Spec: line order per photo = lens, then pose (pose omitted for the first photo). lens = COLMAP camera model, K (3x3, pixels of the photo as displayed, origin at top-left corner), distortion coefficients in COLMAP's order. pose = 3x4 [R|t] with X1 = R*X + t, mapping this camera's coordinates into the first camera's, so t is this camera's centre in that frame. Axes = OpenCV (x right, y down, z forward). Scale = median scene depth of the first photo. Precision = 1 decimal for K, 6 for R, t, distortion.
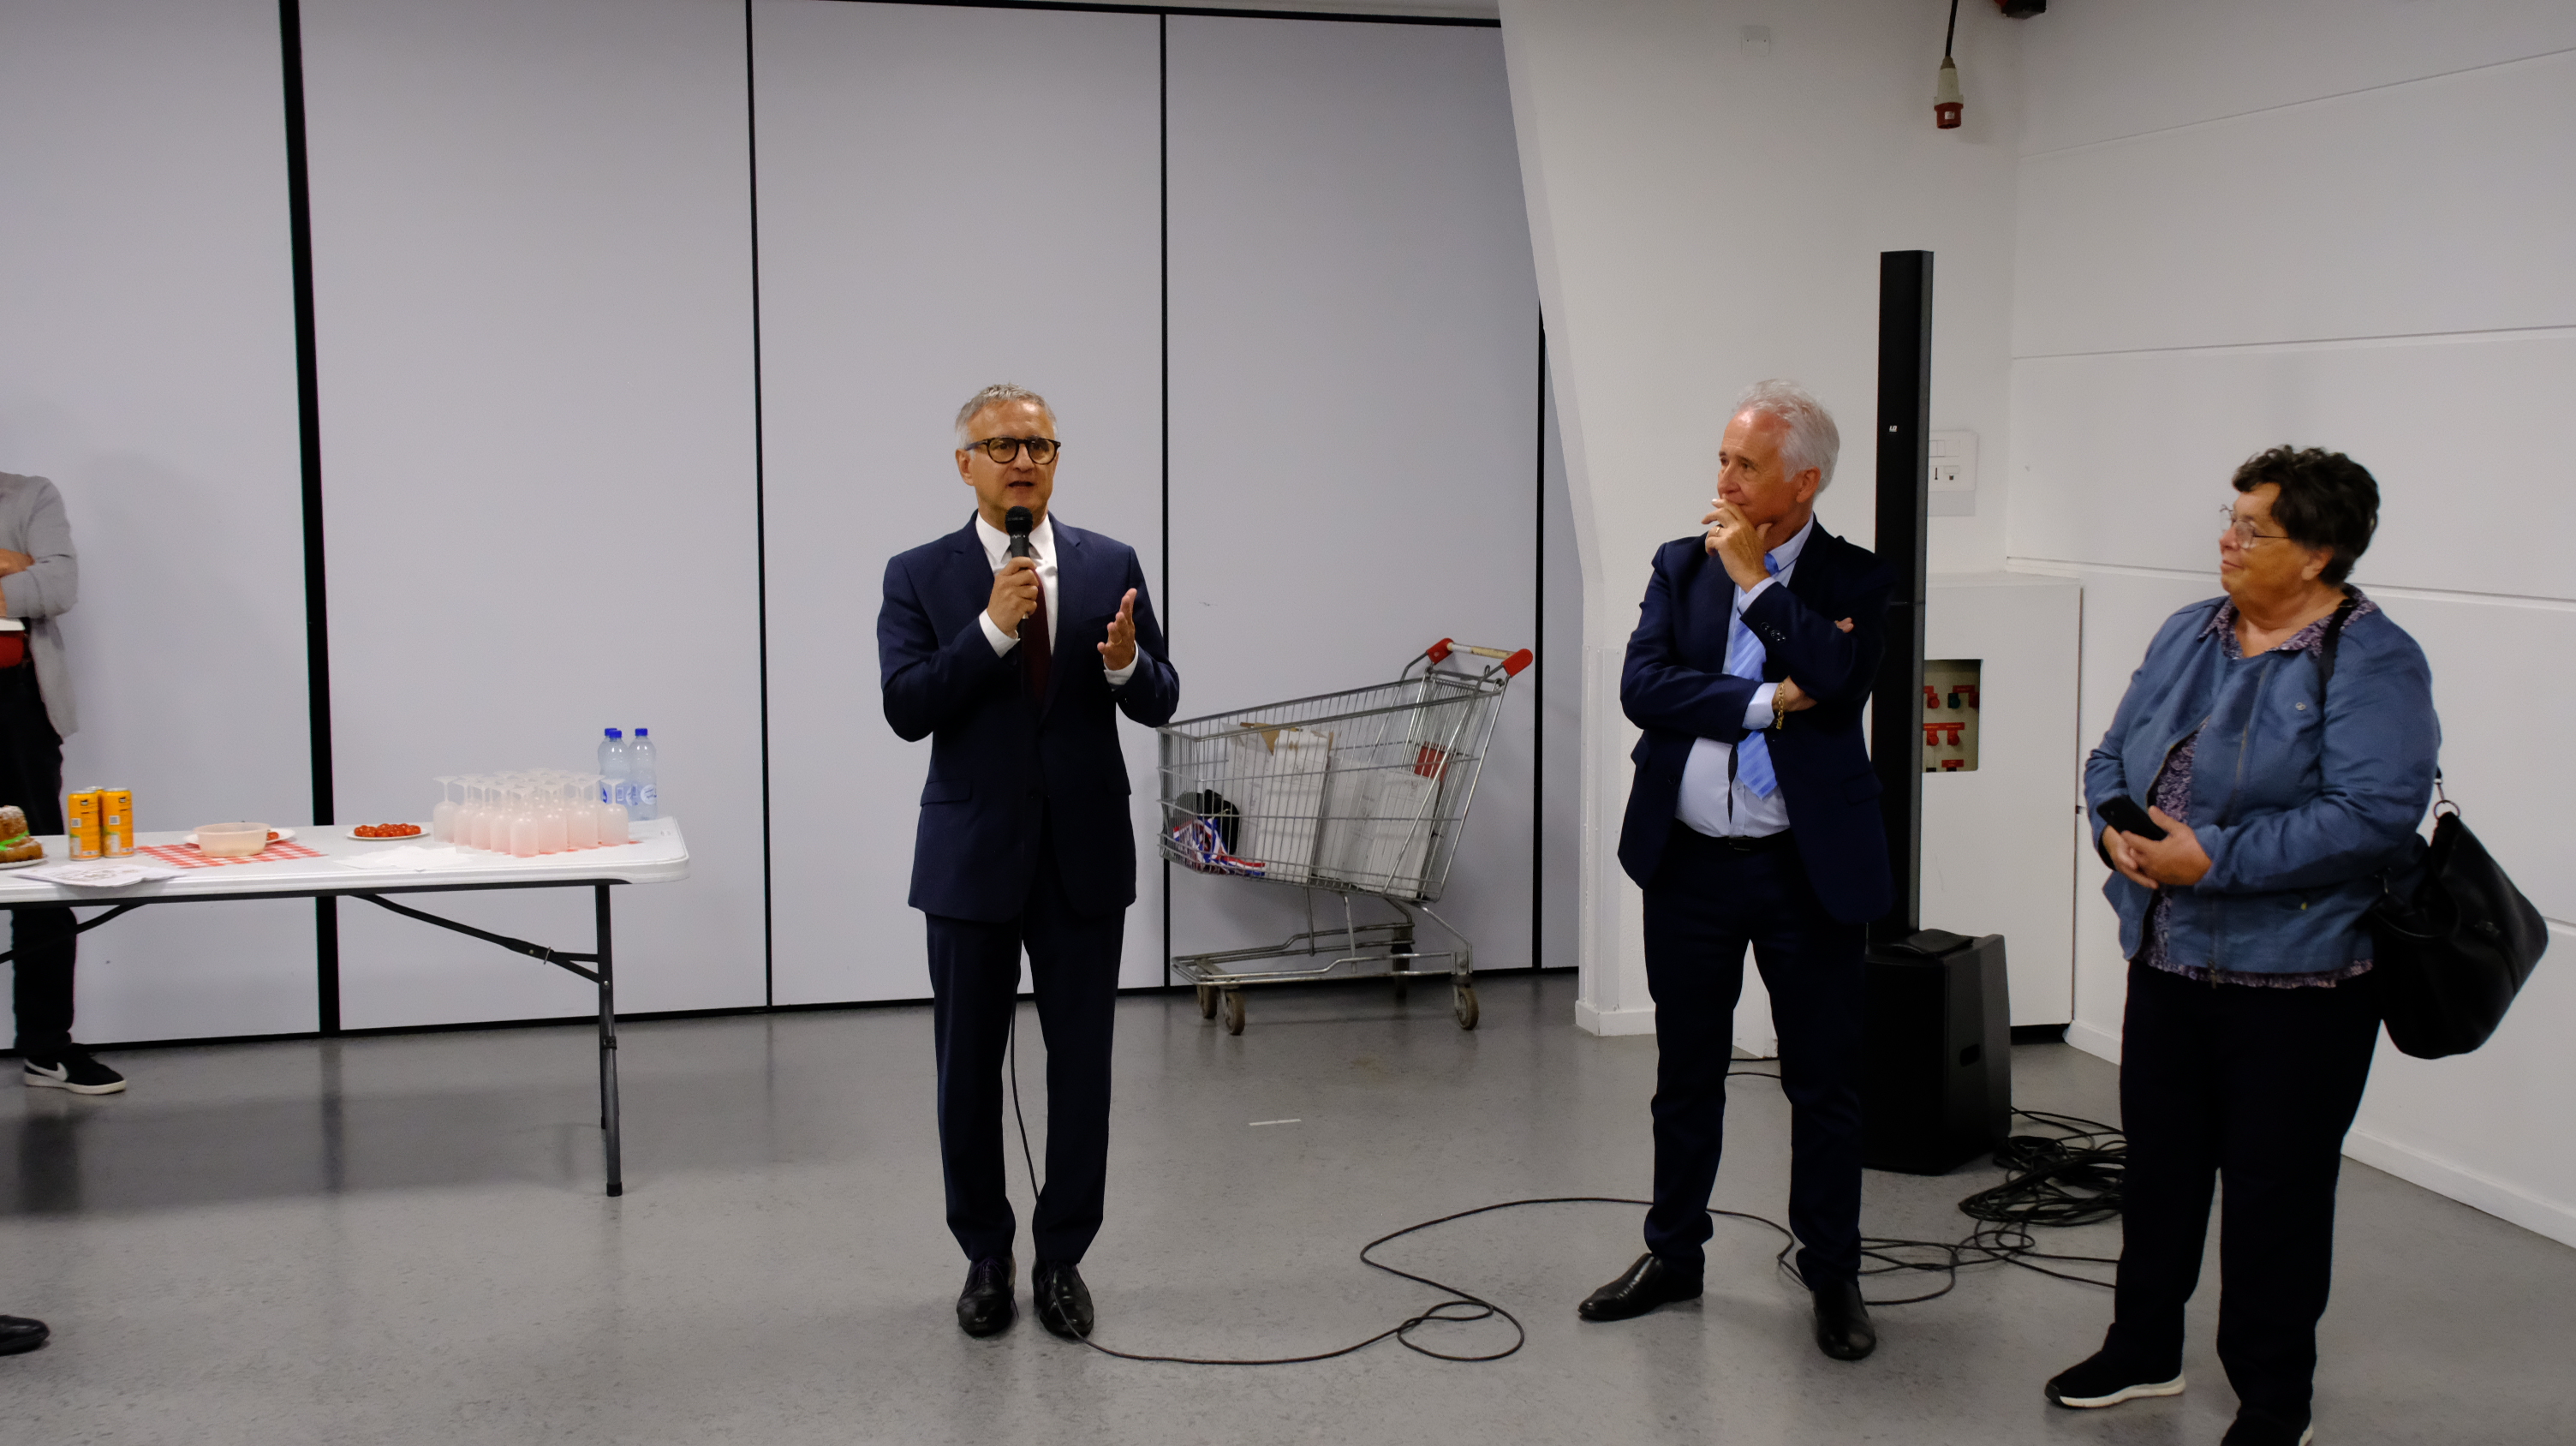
lens RADIAL K [[2840.7, 0, 1301.2], [0, 2840.7, 674.7], [0, 0, 1]] dist [0.166376, -0.057177]
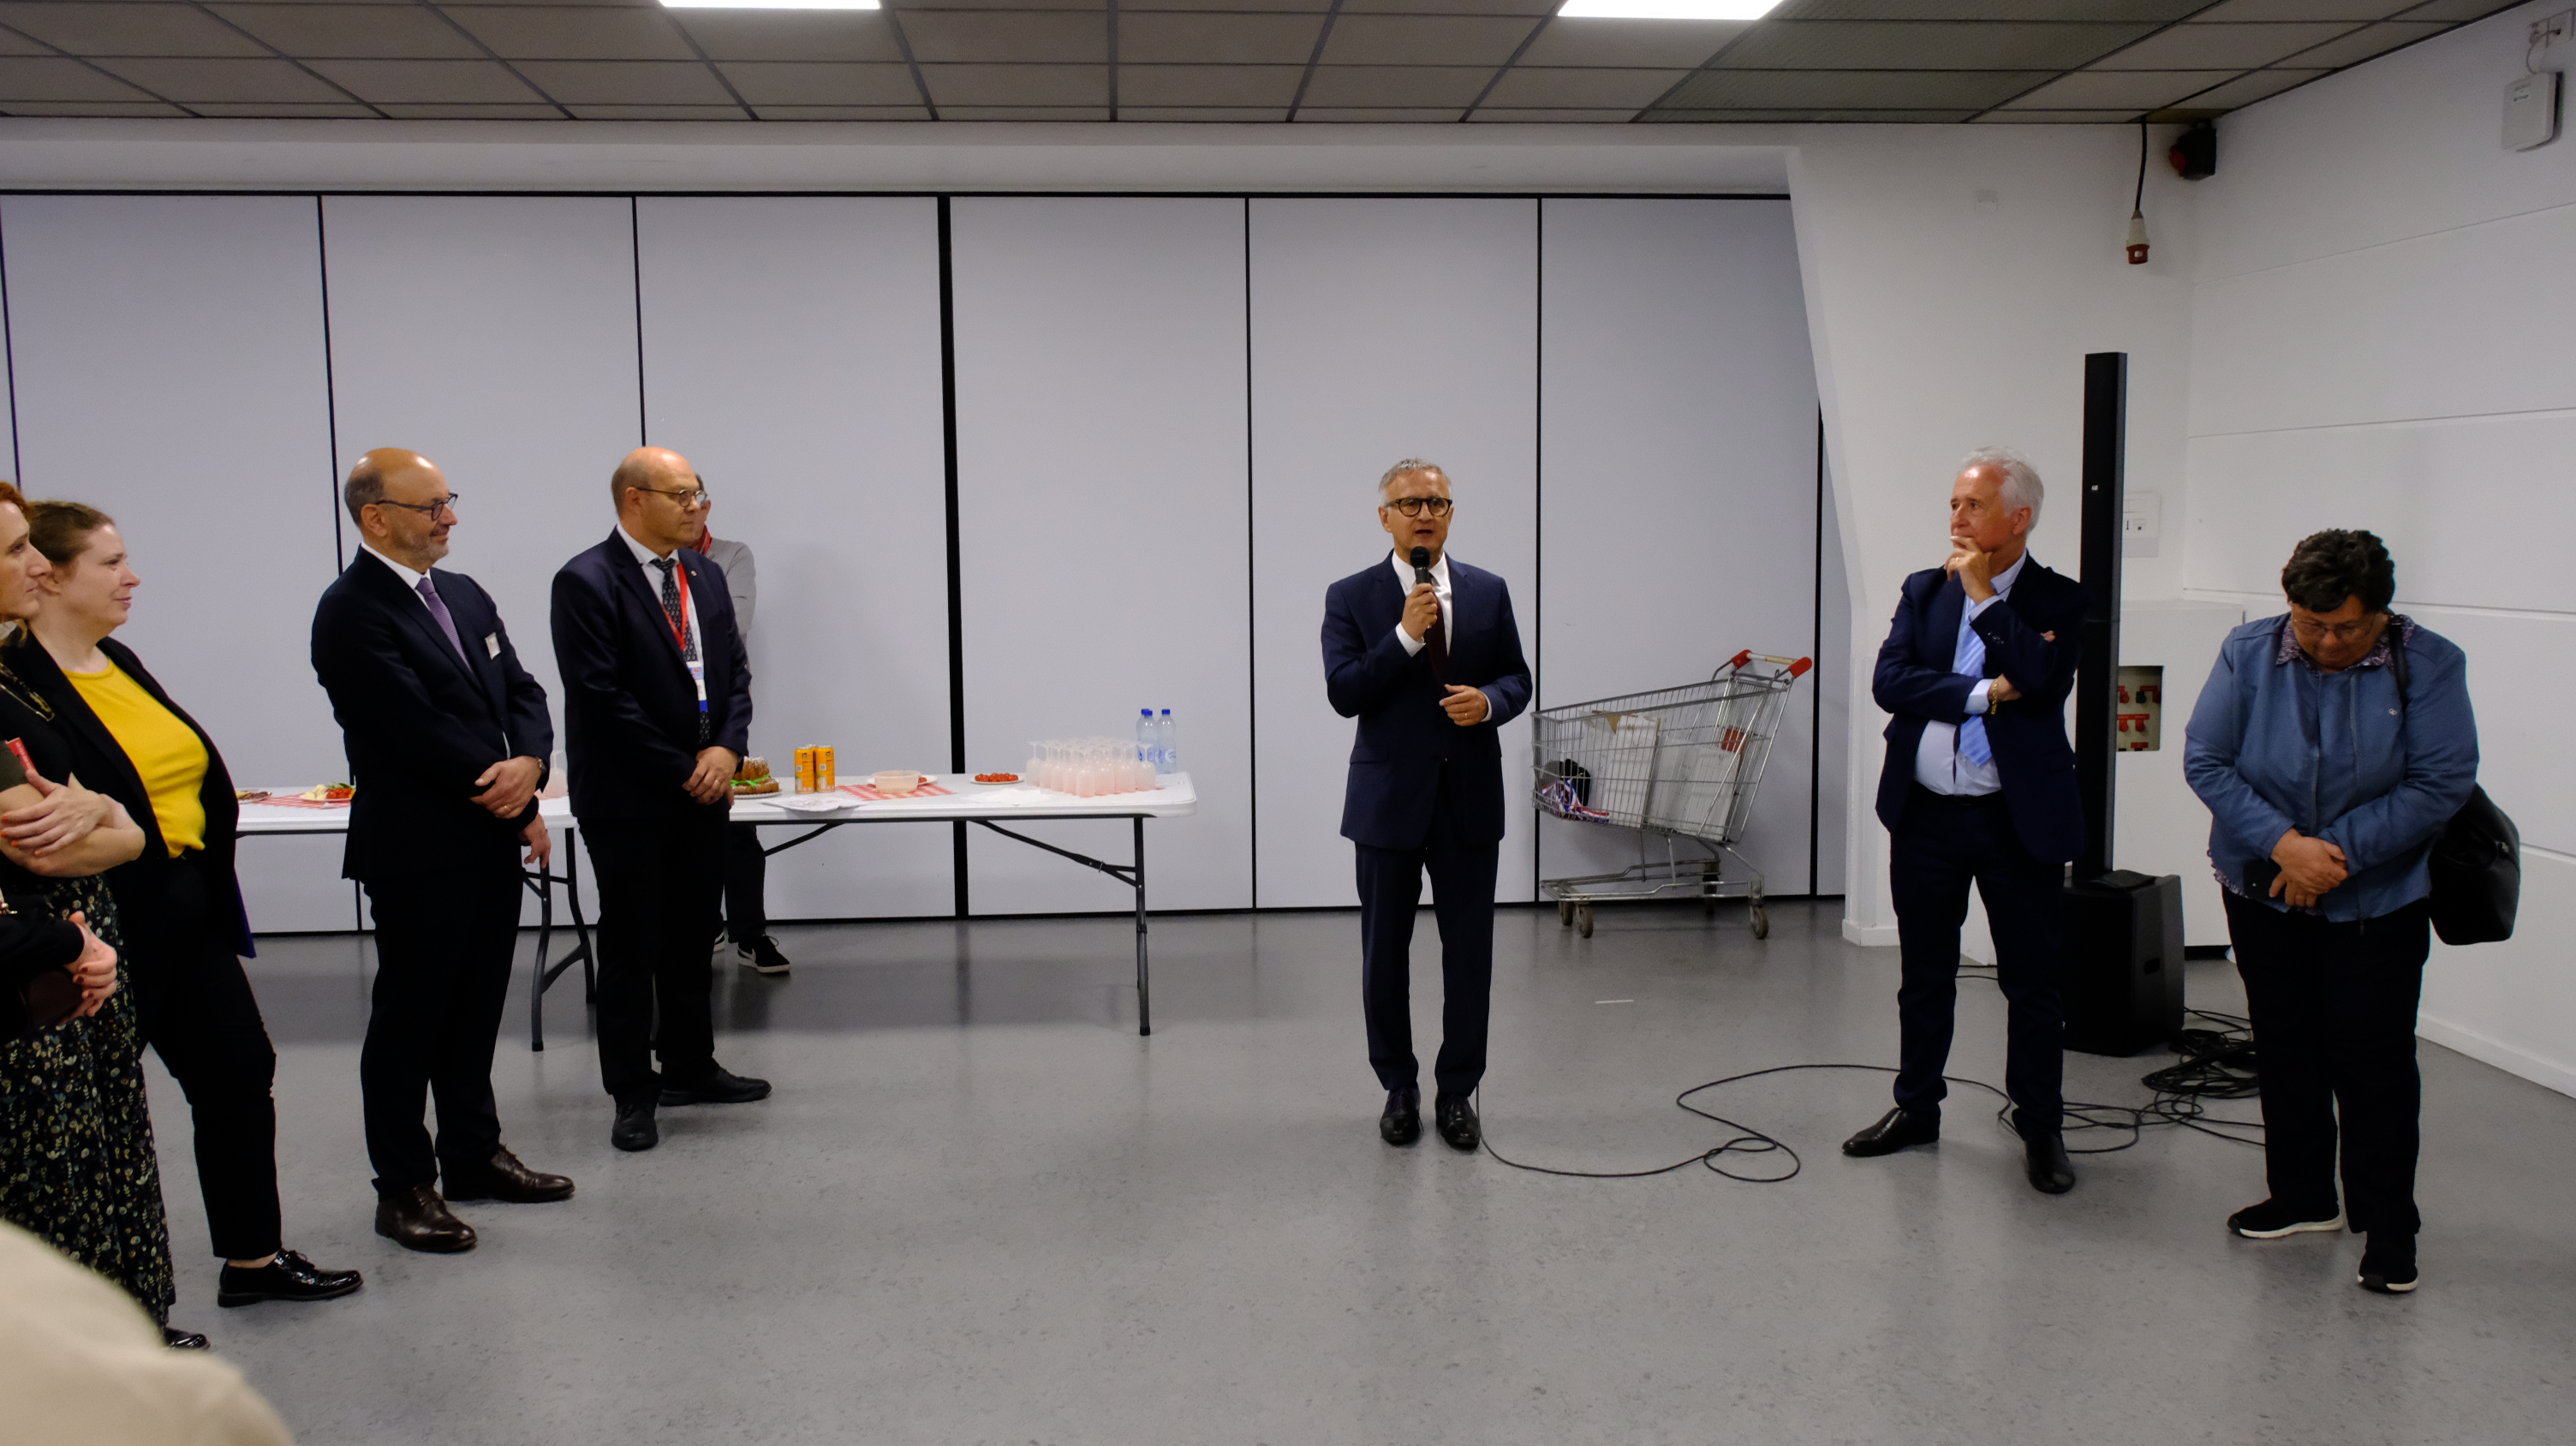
lens RADIAL K [[2031.9, 0, 1318.9], [0, 2031.9, 678.6], [0, 0, 1]] dist [0.037300, 0.043450]
pose [[0.987359, 0.005513, -0.158403, 0.004662], [-0.005634, 0.999984, -0.000314, 0.003215], [0.158399, 0.001202, 0.987374, 0.015013]]
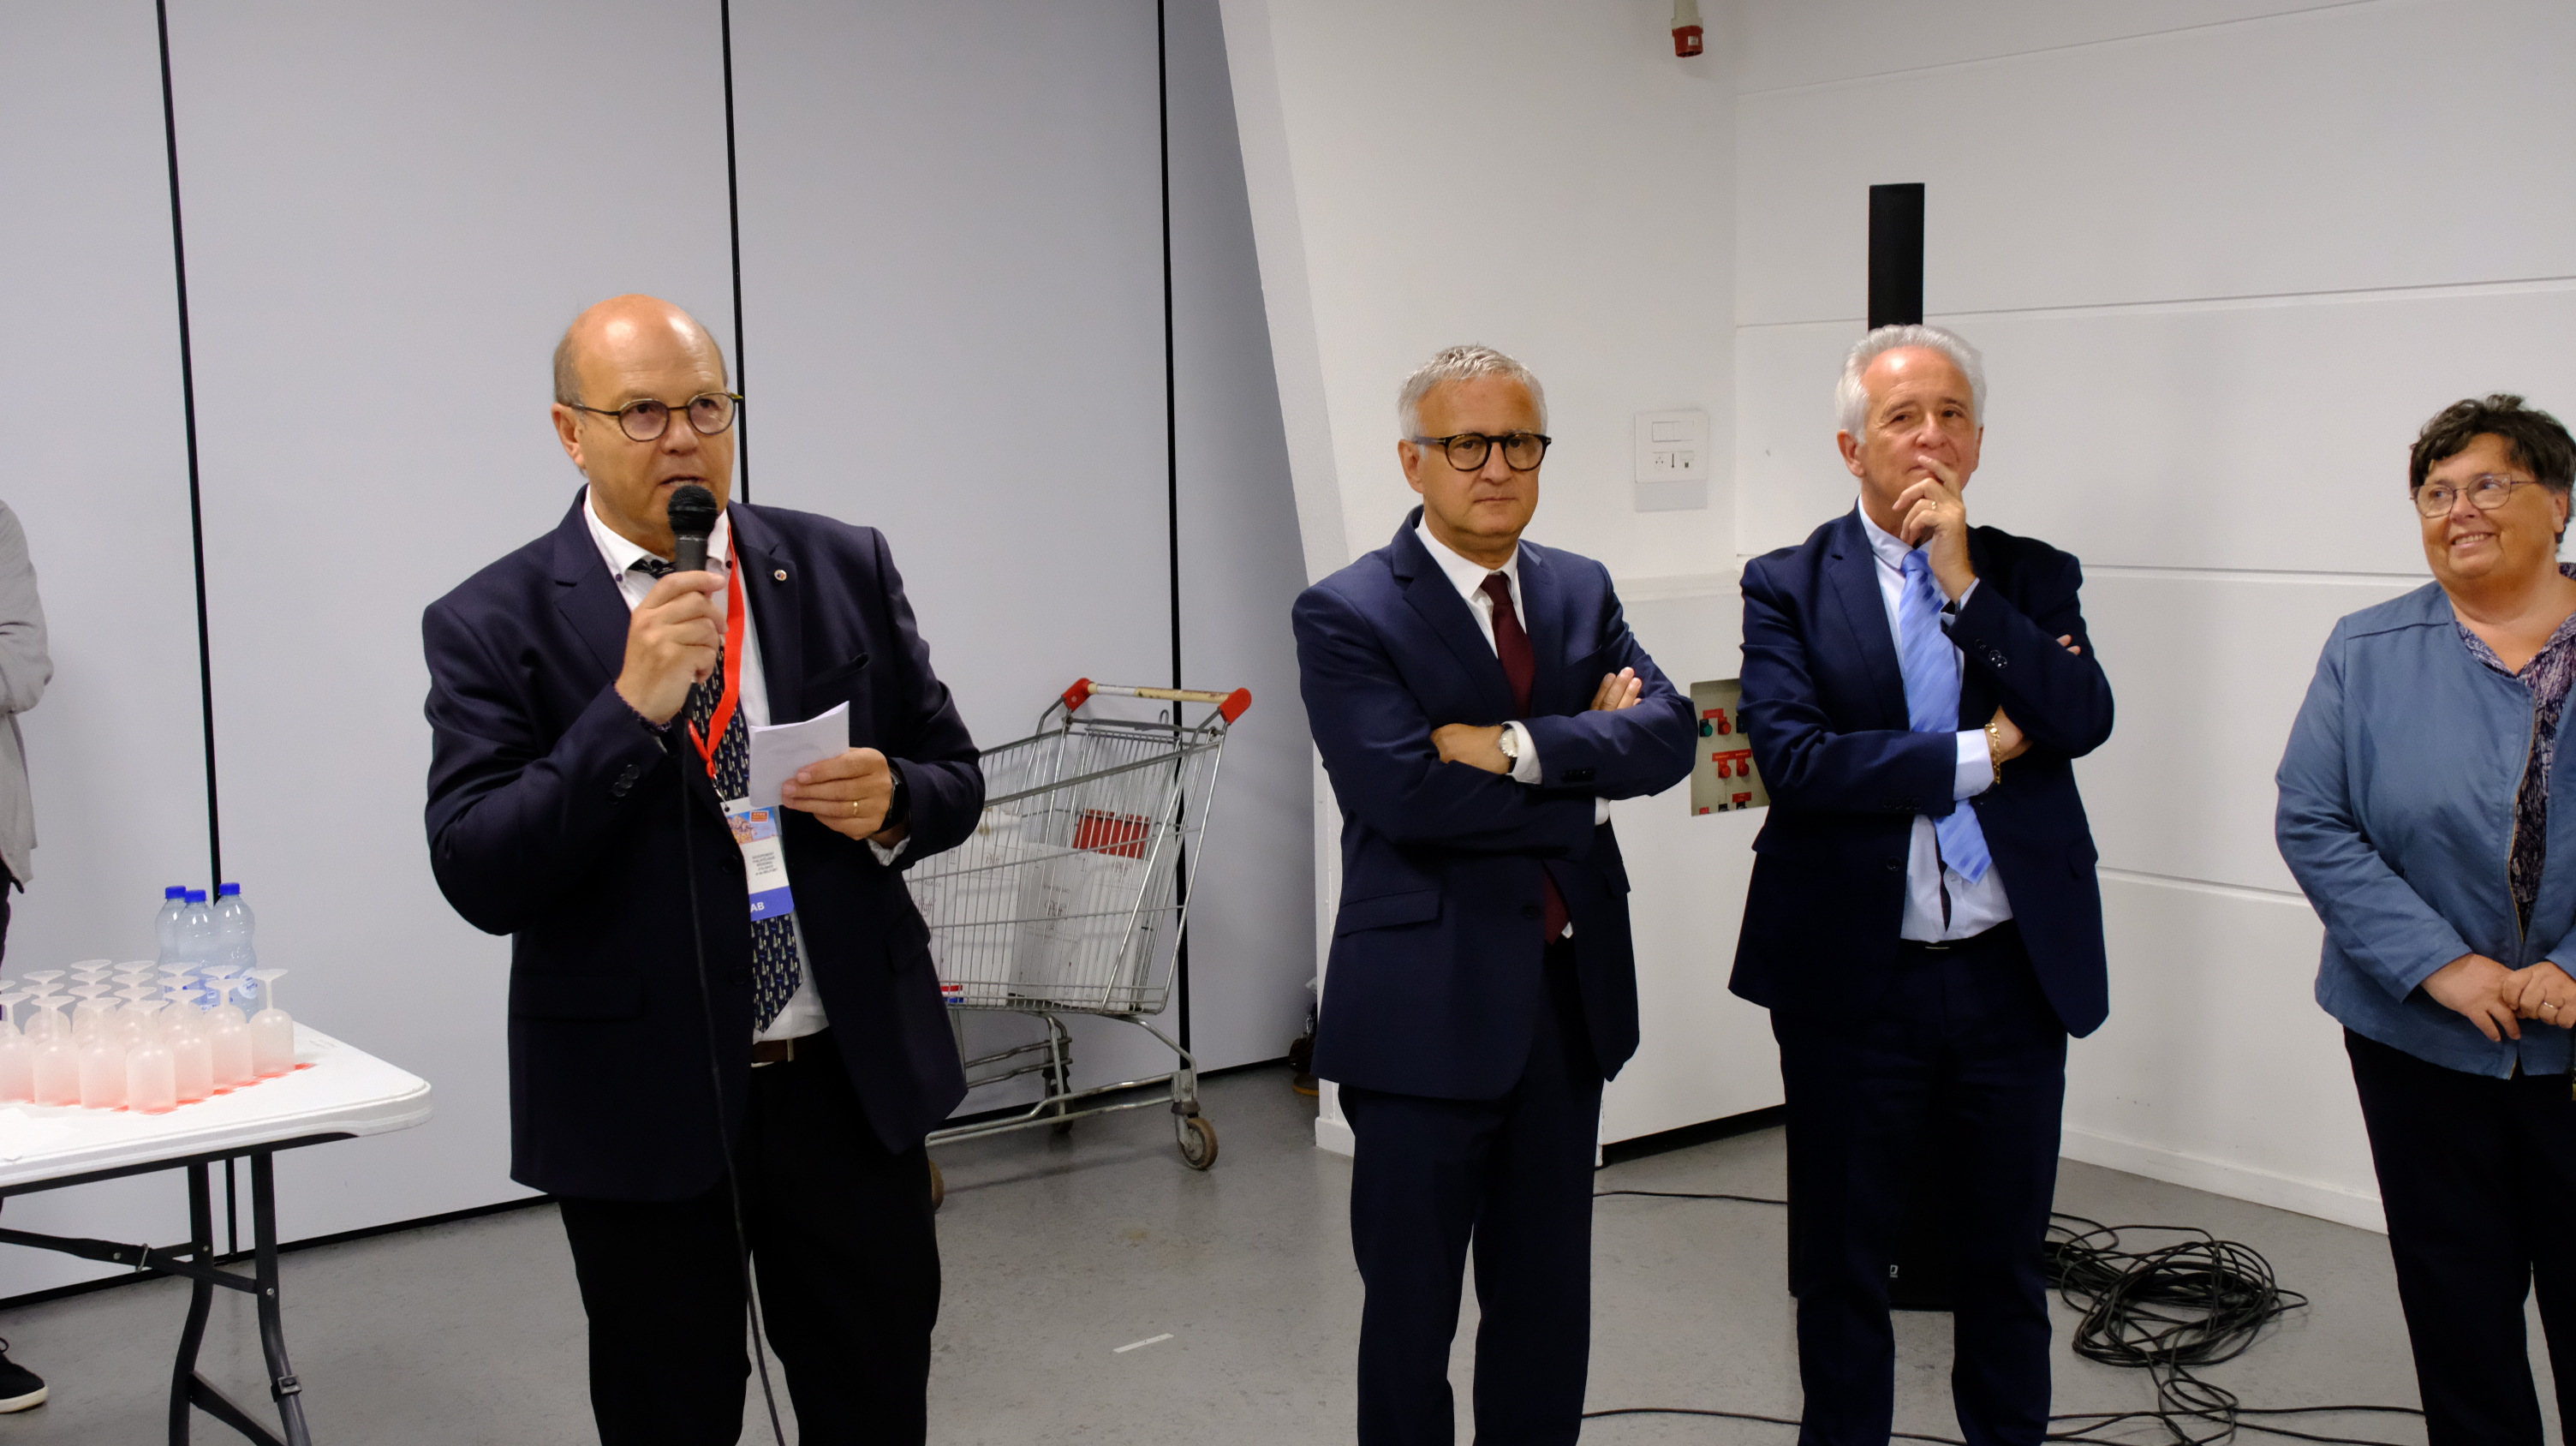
lens RADIAL K [[2896.6, 0, 1291.4], [0, 2896.6, 709.7], [0, 0, 1]] dist [0.014198, -0.012942]
pose [[0.934144, -0.055587, 0.352542, -0.232426], [0.050783, 0.998448, 0.022868, -0.025187], [-0.353266, -0.003459, 0.935517, 0.272254]]
